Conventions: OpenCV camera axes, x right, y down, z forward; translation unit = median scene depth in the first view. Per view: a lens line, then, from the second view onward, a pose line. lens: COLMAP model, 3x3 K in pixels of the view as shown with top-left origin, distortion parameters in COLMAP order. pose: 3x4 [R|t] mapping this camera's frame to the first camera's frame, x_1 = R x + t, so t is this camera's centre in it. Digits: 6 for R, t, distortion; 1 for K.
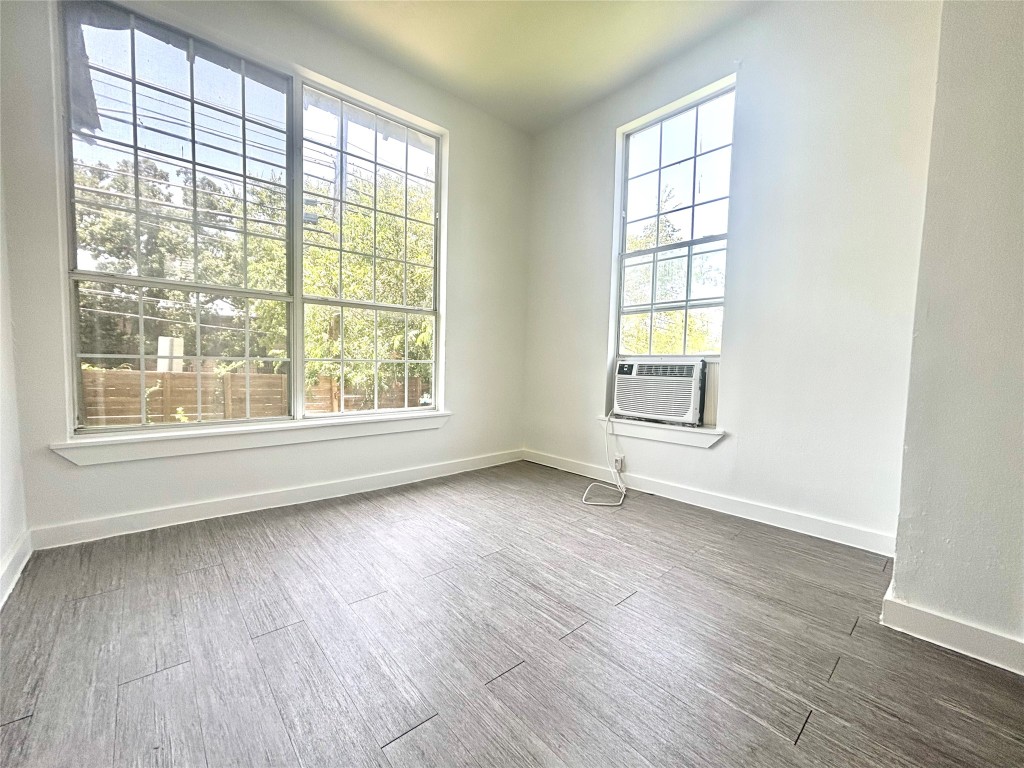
lens RADIAL K [[418.0, 0, 512.0], [0, 418.0, 384.0], [0, 0, 1]] dist [0.001044, -0.000096]
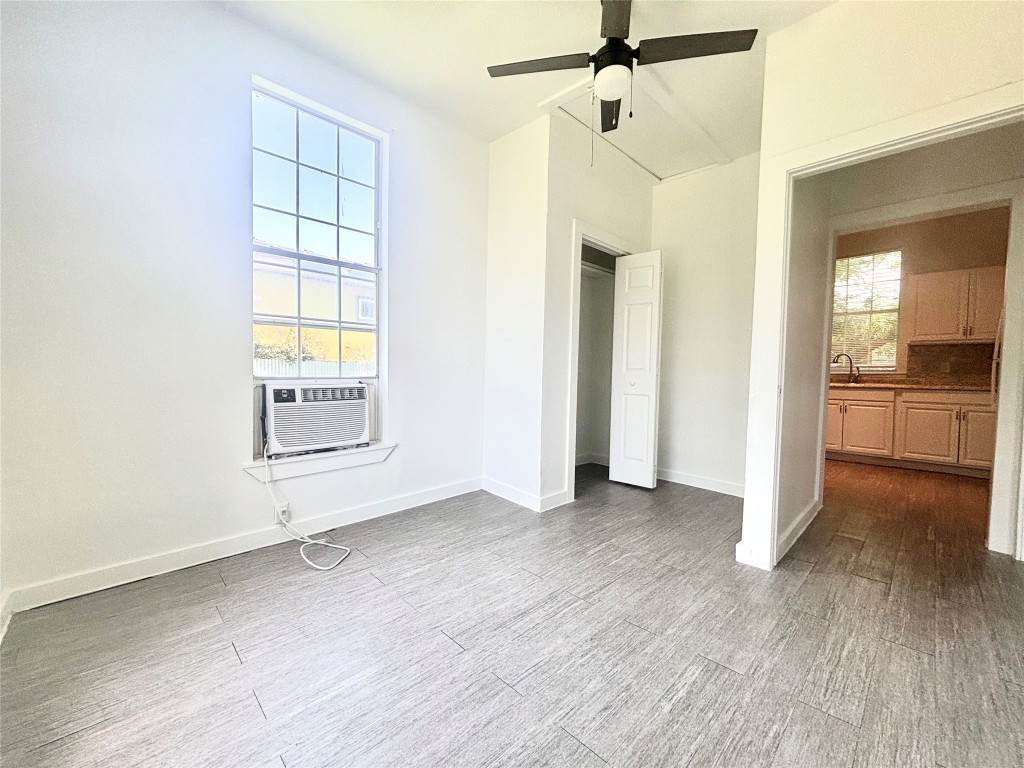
lens RADIAL K [[418.0, 0, 512.0], [0, 418.0, 384.0], [0, 0, 1]] dist [0.001044, -0.000096]
pose [[-0.053123, -0.058705, 0.996861, -0.631765], [0.036813, 0.997477, 0.060703, -0.104019], [-0.997909, 0.039922, -0.050827, 0.696232]]
